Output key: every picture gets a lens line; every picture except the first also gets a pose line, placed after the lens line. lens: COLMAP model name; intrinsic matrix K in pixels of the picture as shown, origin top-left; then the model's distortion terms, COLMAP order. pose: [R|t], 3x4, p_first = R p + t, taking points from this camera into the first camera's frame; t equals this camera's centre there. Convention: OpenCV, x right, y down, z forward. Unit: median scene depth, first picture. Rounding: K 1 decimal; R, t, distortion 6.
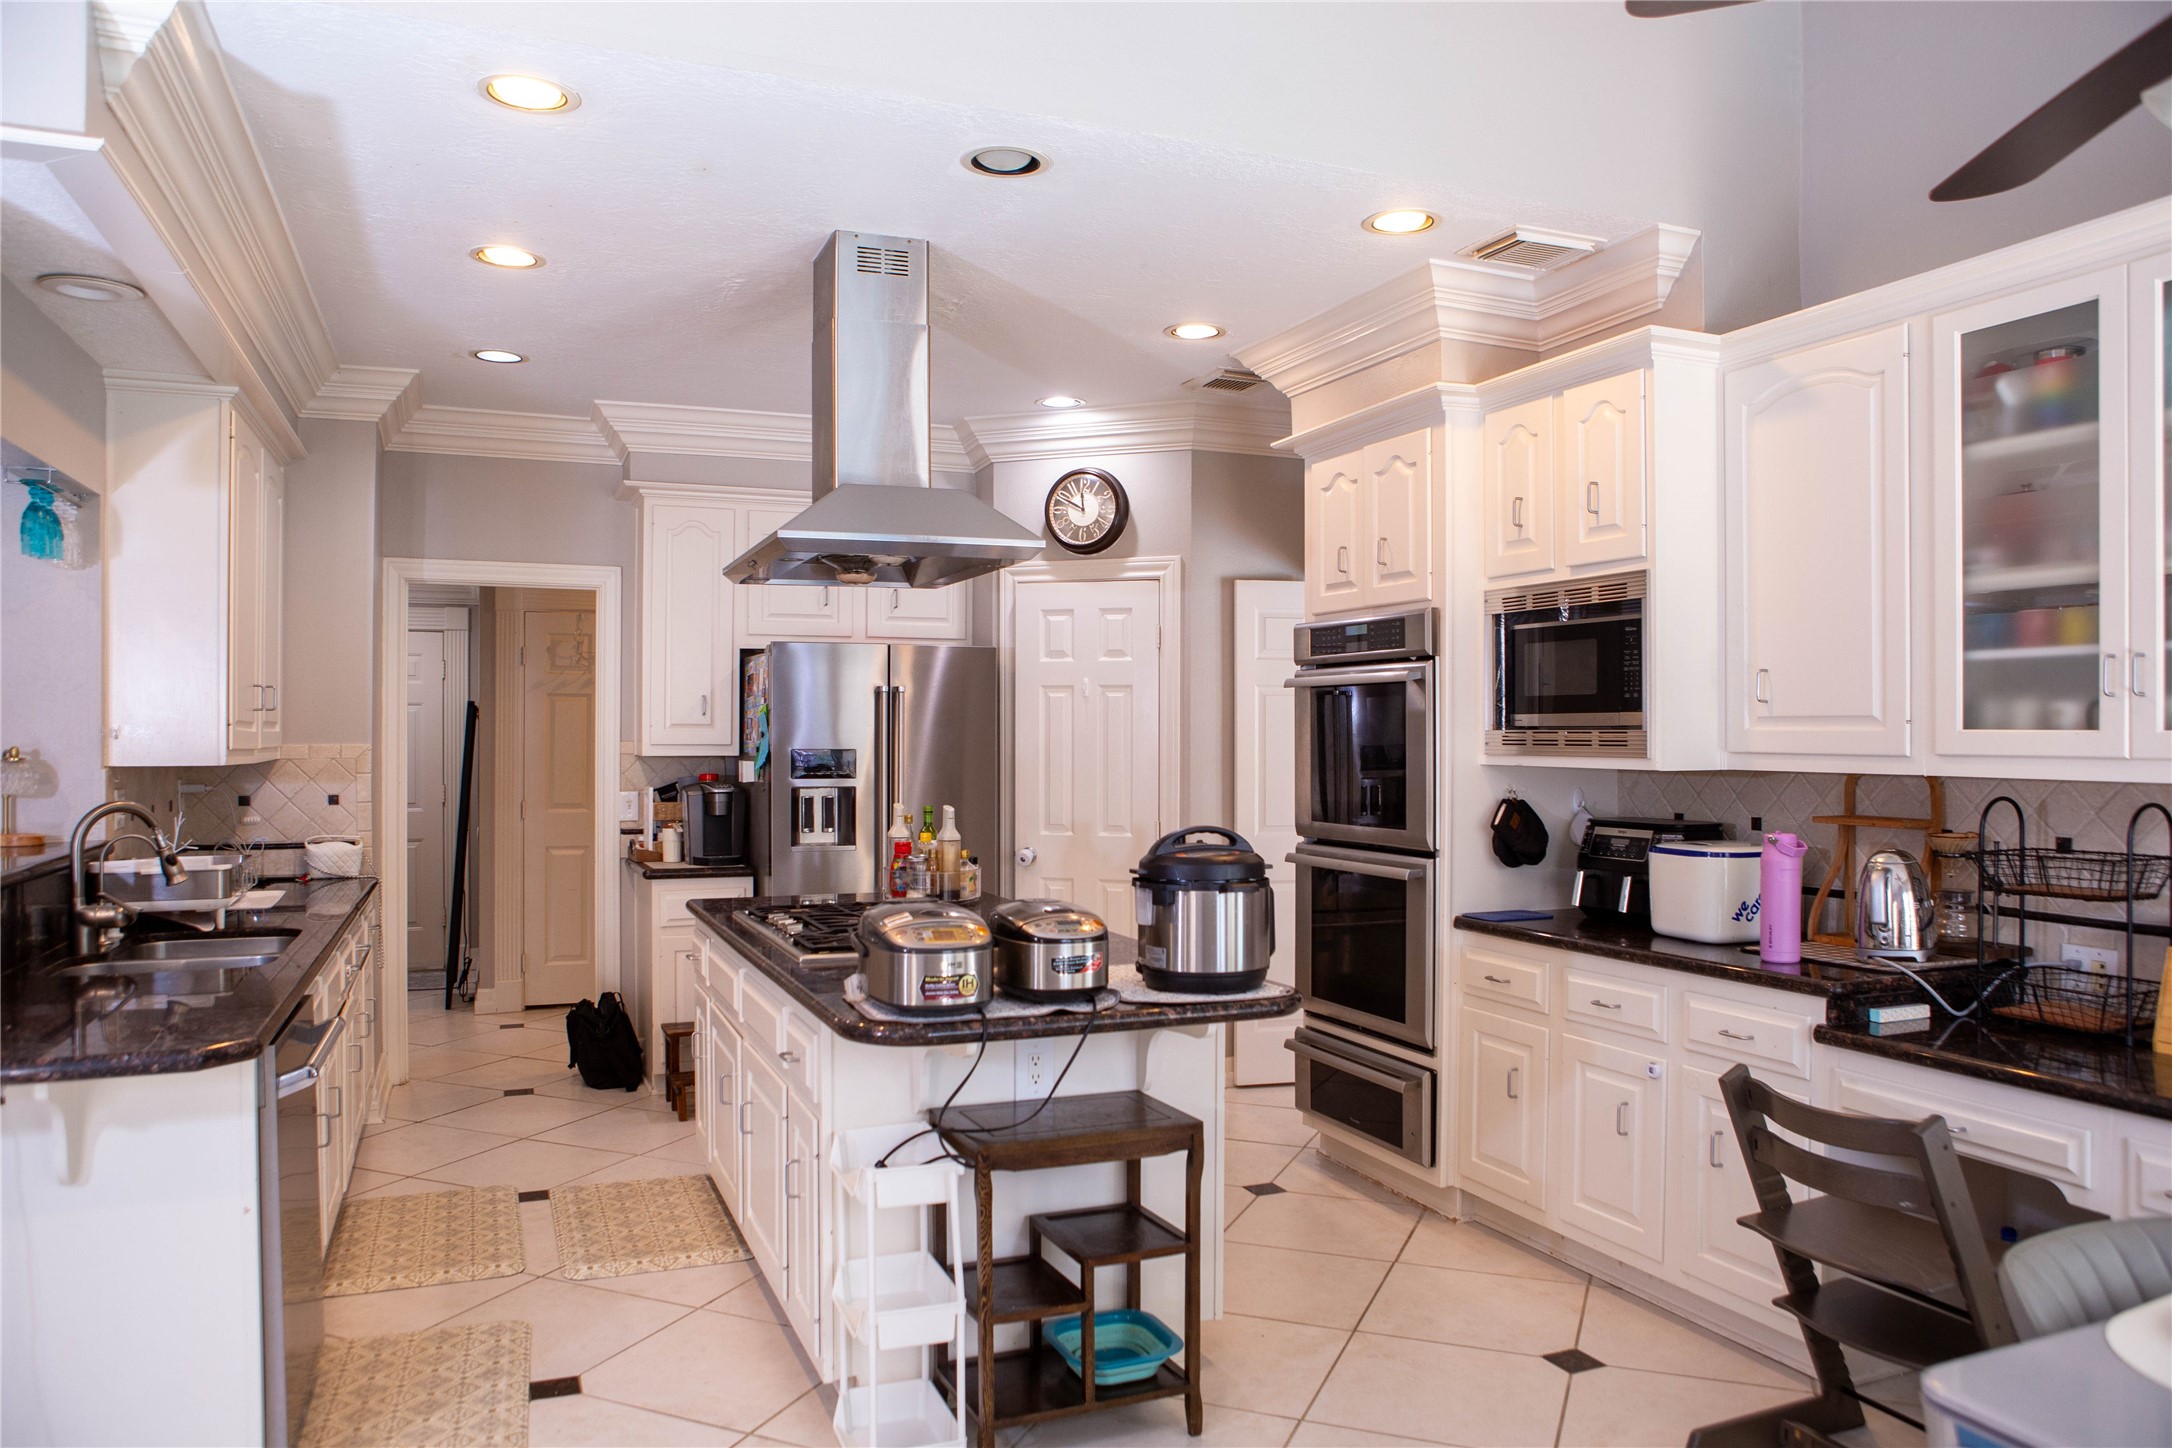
lens RADIAL K [[1492.5, 0, 1086.0], [0, 1492.5, 724.0], [0, 0, 1]] dist [-0.111907, 0.083254]
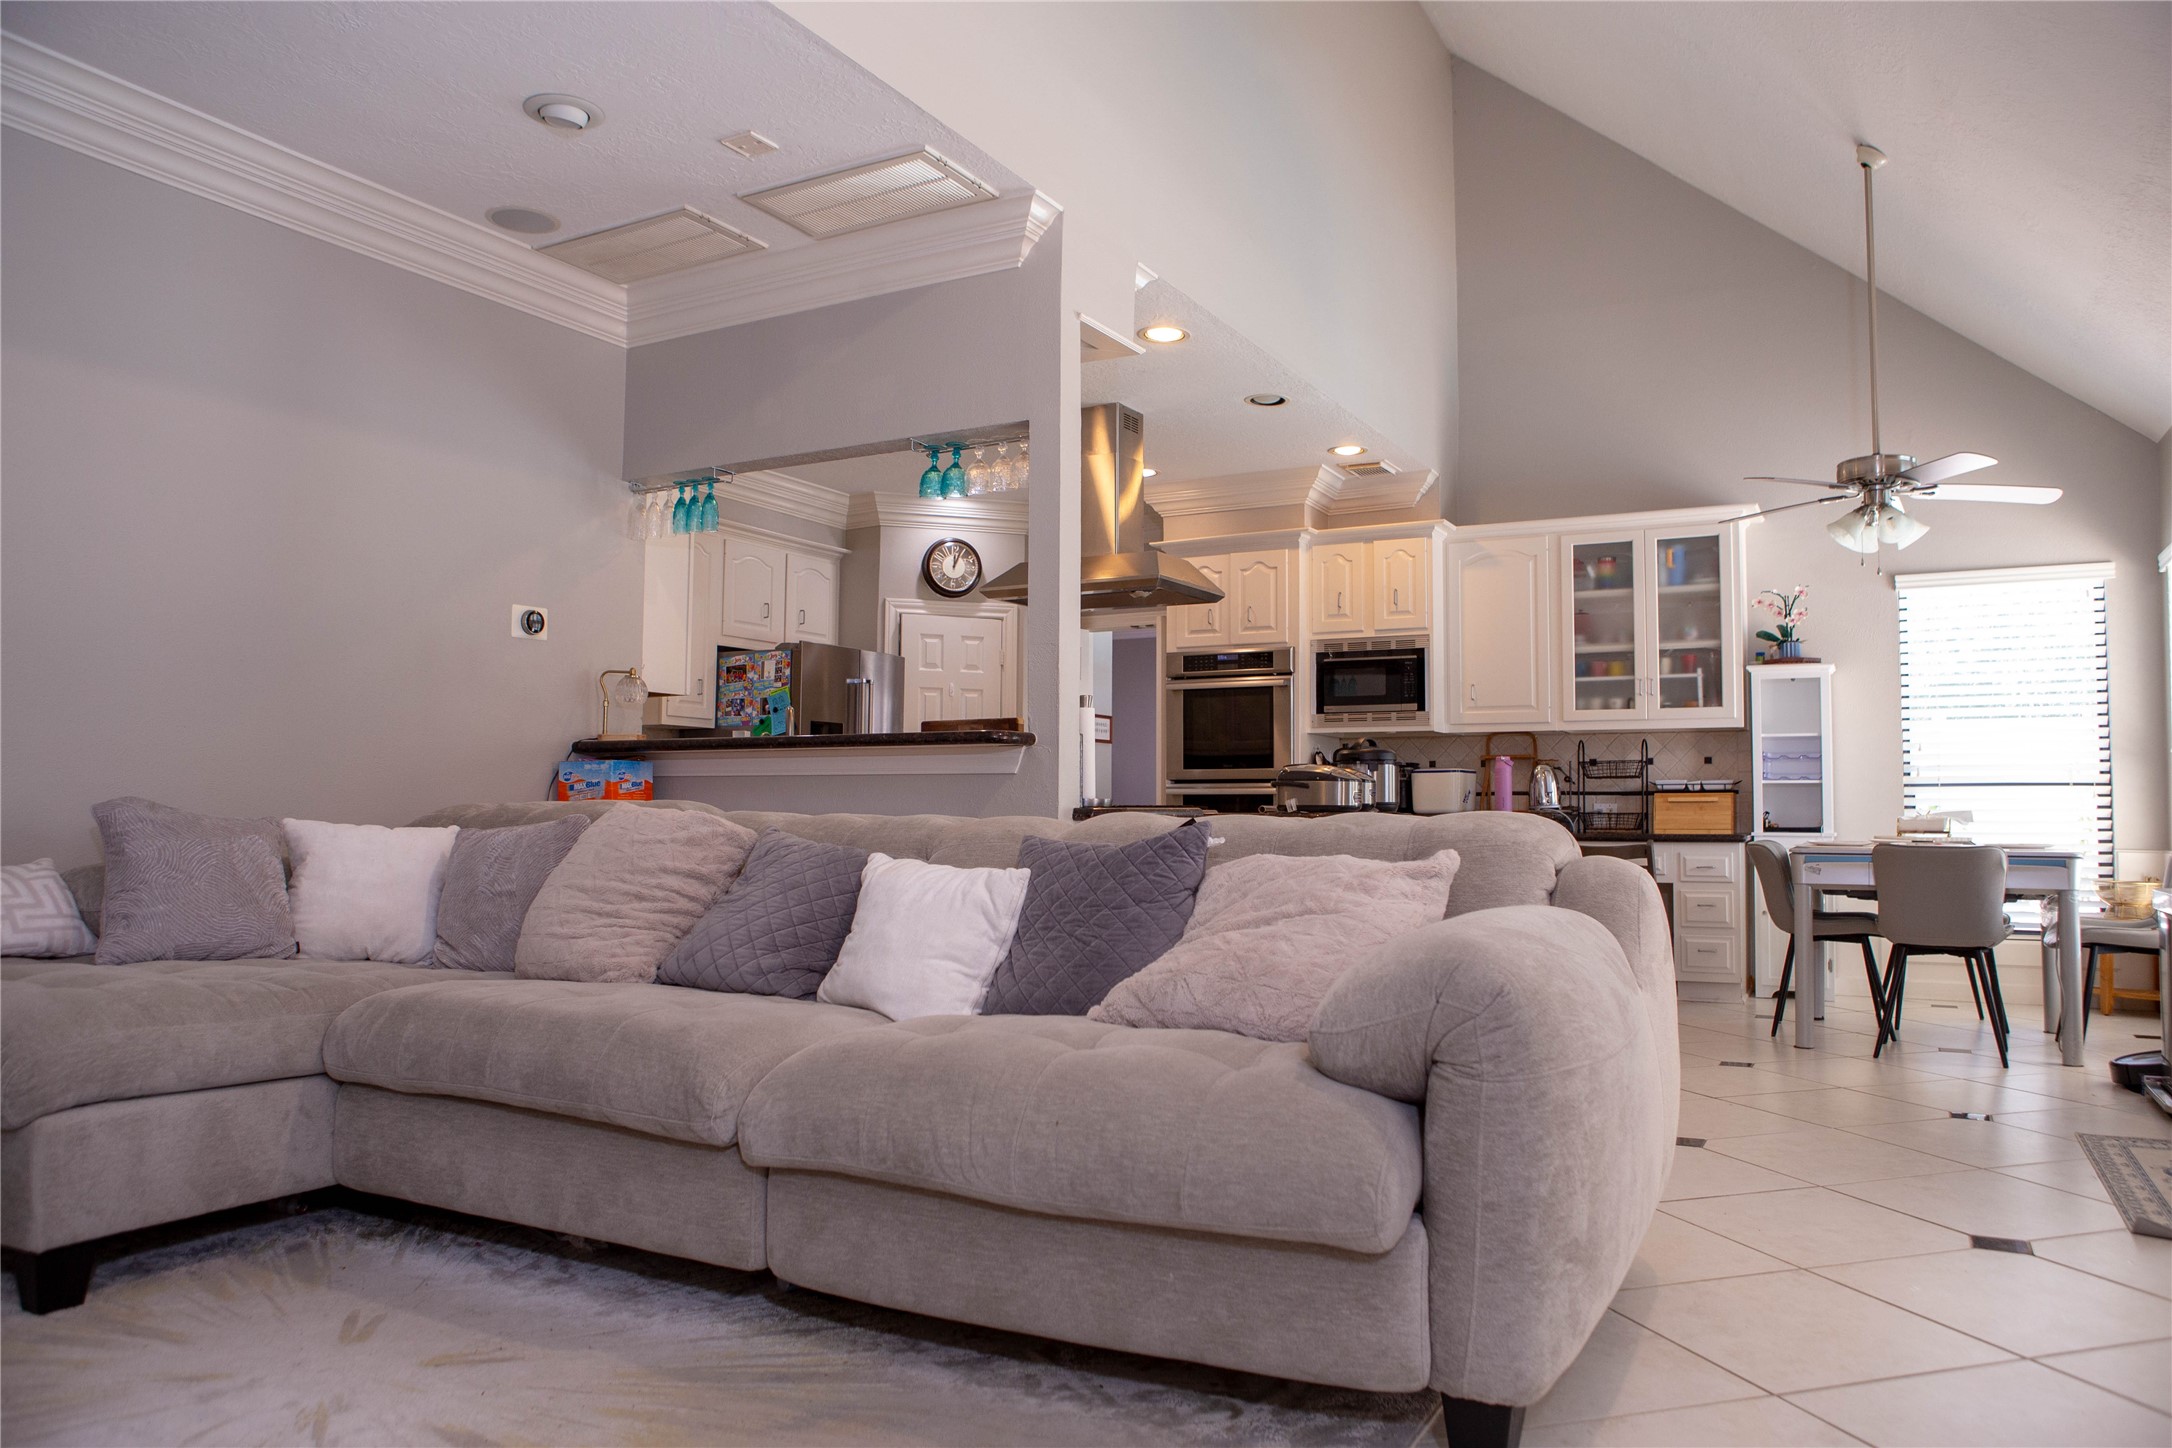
lens RADIAL K [[1510.4, 0, 1086.0], [0, 1510.4, 724.0], [0, 0, 1]] dist [-0.101938, 0.072660]
pose [[0.781291, 0.041911, 0.622759, -1.285850], [-0.008817, 0.998385, -0.056129, 0.142351], [-0.624105, 0.038362, 0.780398, -0.343645]]
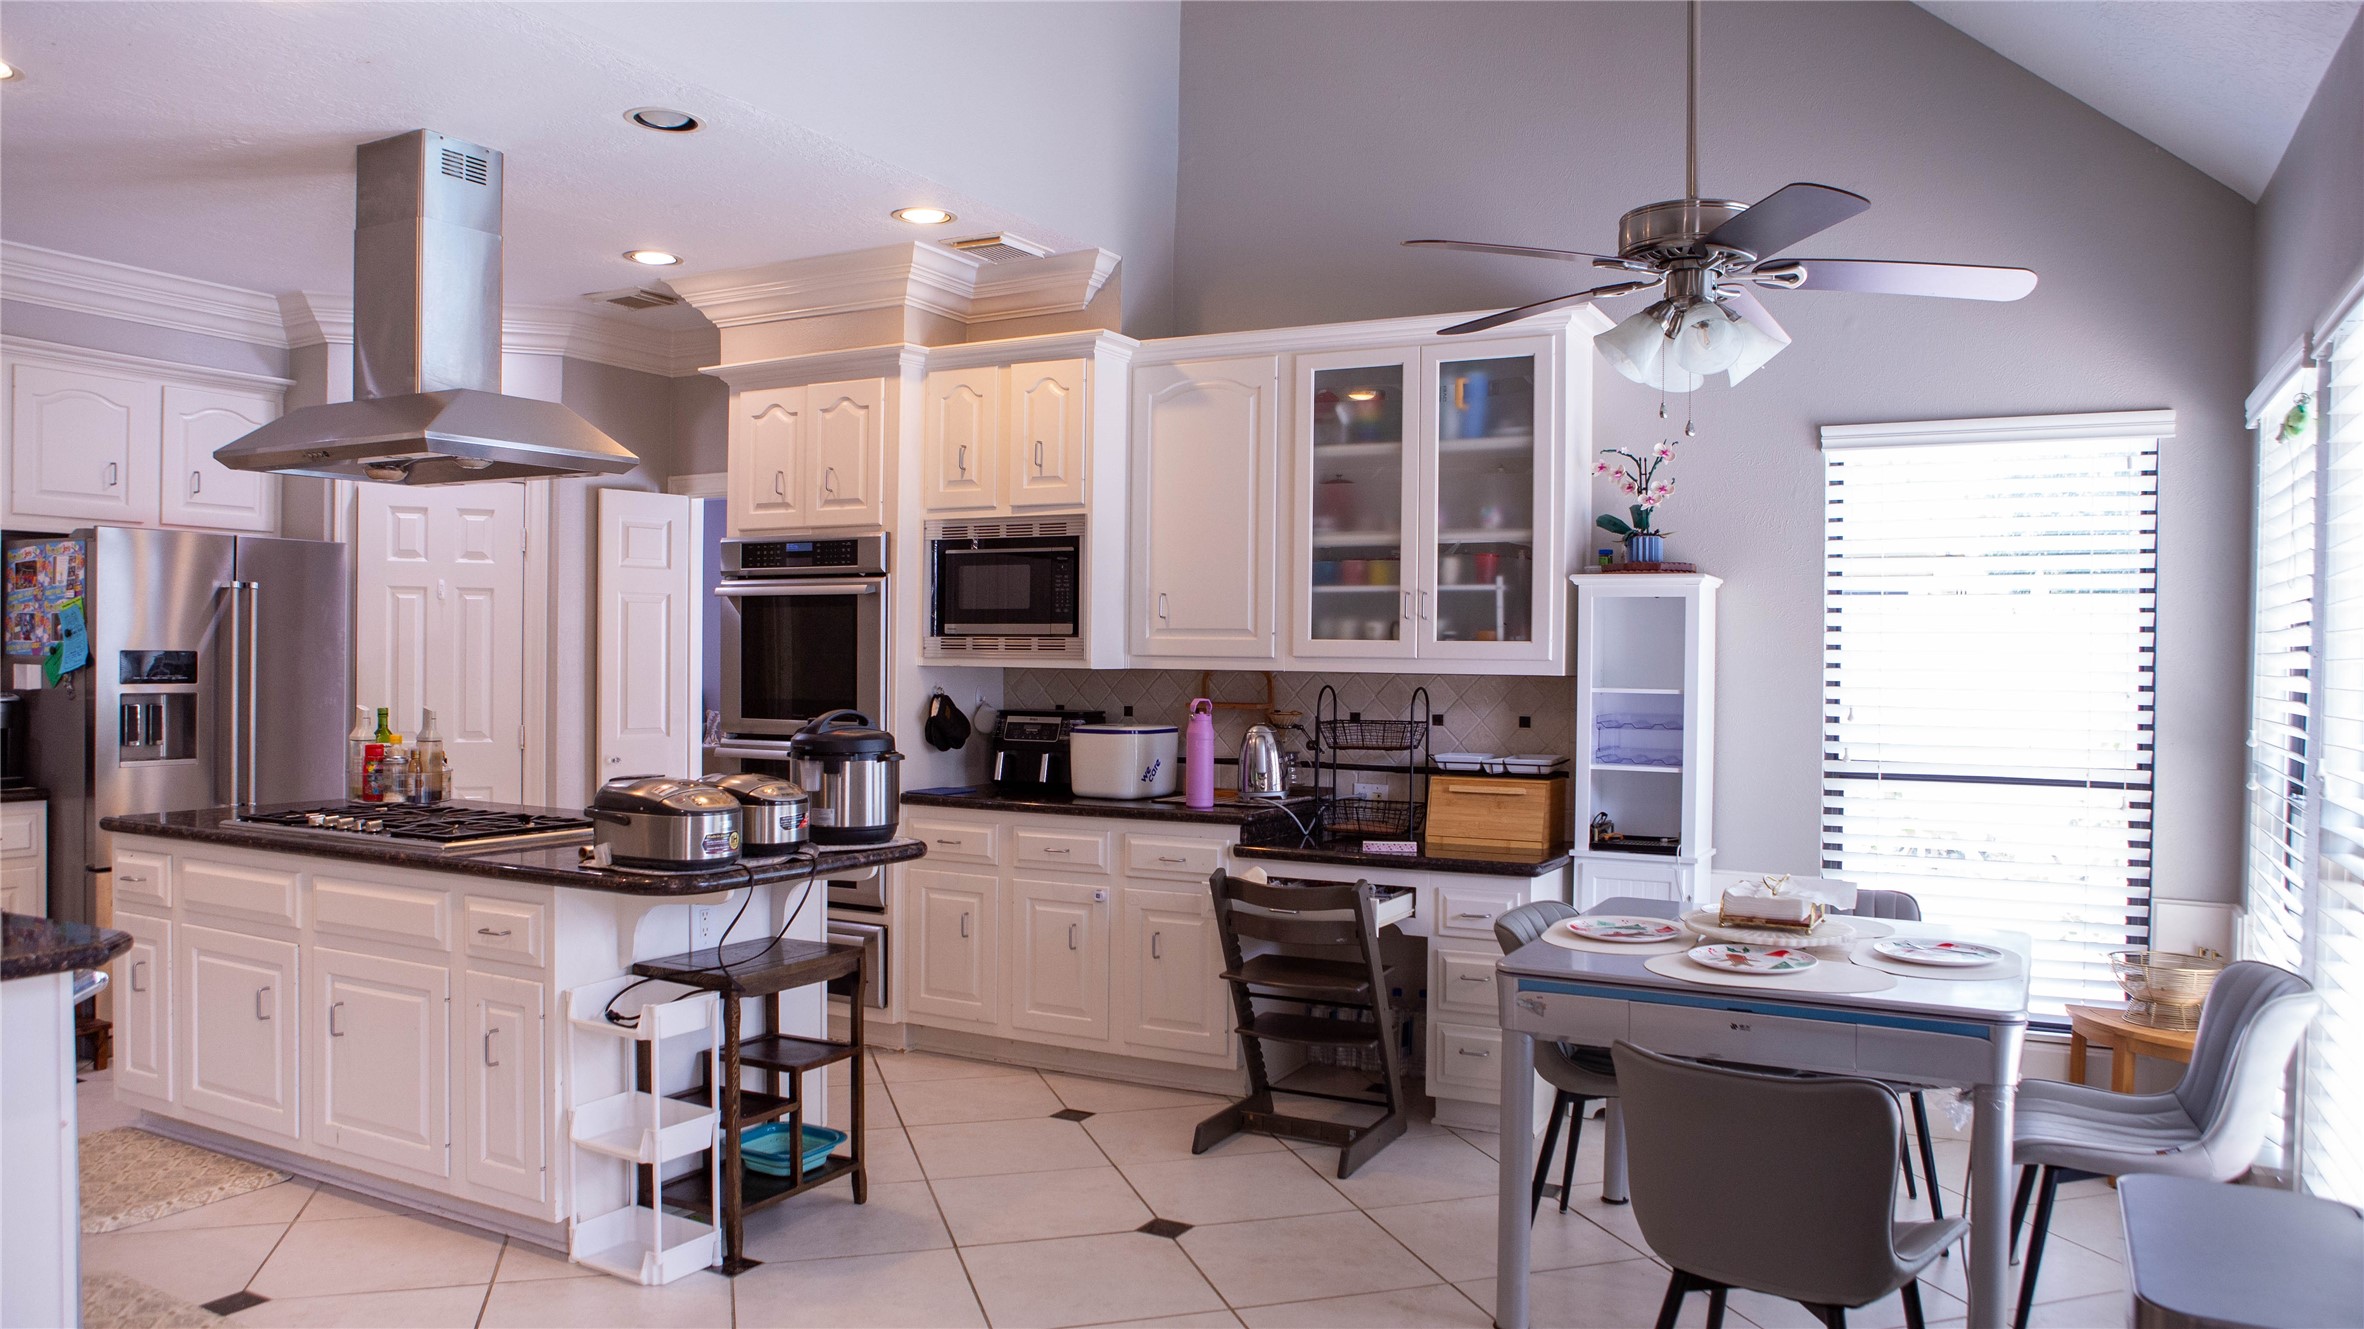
lens RADIAL K [[1630.8, 0, 1182.0], [0, 1630.8, 664.5], [0, 0, 1]] dist [-0.115312, 0.085288]
pose [[0.773925, 0.004167, 0.633263, -0.452995], [-0.013055, 0.999871, 0.009375, 0.013043], [-0.633142, -0.015522, 0.773880, -0.166058]]
